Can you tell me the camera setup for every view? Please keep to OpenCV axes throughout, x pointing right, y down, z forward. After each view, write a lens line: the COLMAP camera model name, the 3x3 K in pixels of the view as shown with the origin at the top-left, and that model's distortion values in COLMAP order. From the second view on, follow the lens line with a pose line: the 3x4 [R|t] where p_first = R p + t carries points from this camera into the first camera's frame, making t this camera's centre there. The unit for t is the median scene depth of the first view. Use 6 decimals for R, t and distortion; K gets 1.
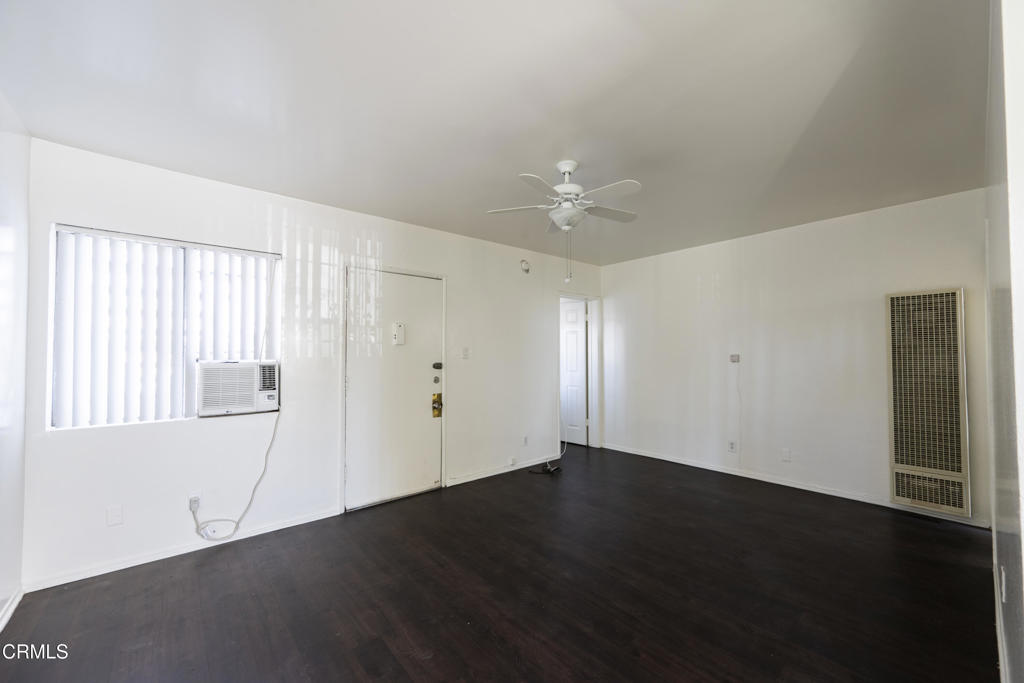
lens RADIAL K [[398.0, 0, 510.8], [0, 398.0, 344.7], [0, 0, 1]] dist [0.000979, -0.000180]
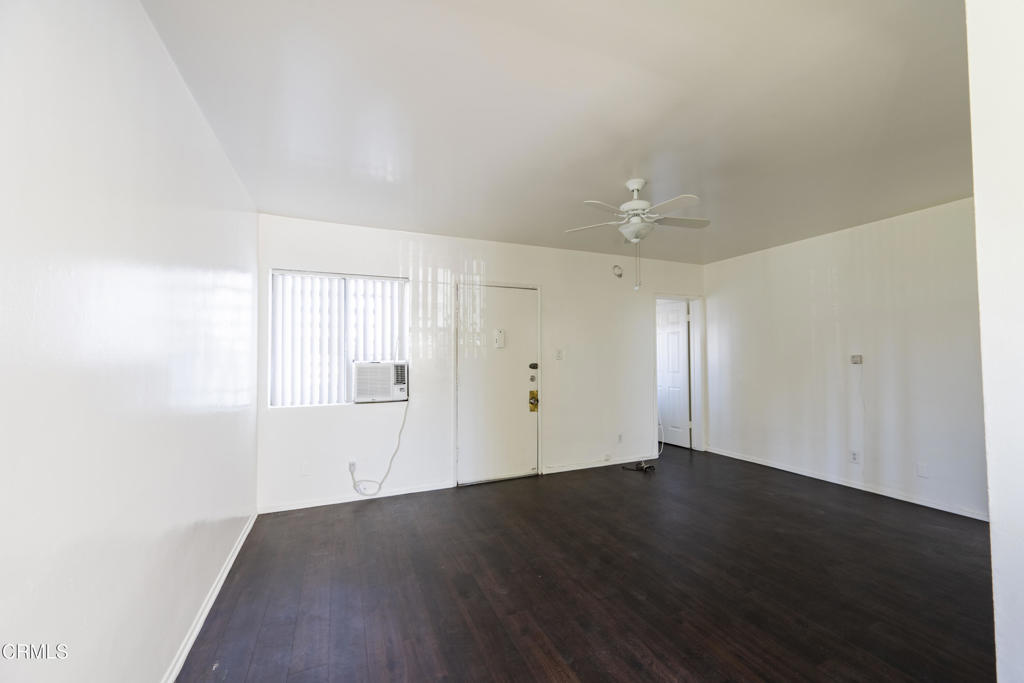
lens RADIAL K [[398.0, 0, 513.0], [0, 398.0, 344.0], [0, 0, 1]] dist [0.000979, -0.000180]
pose [[0.957044, -0.011138, -0.289728, 0.122508], [0.009994, 0.999935, -0.005429, -0.005788], [0.289769, 0.002300, 0.957094, -0.135448]]
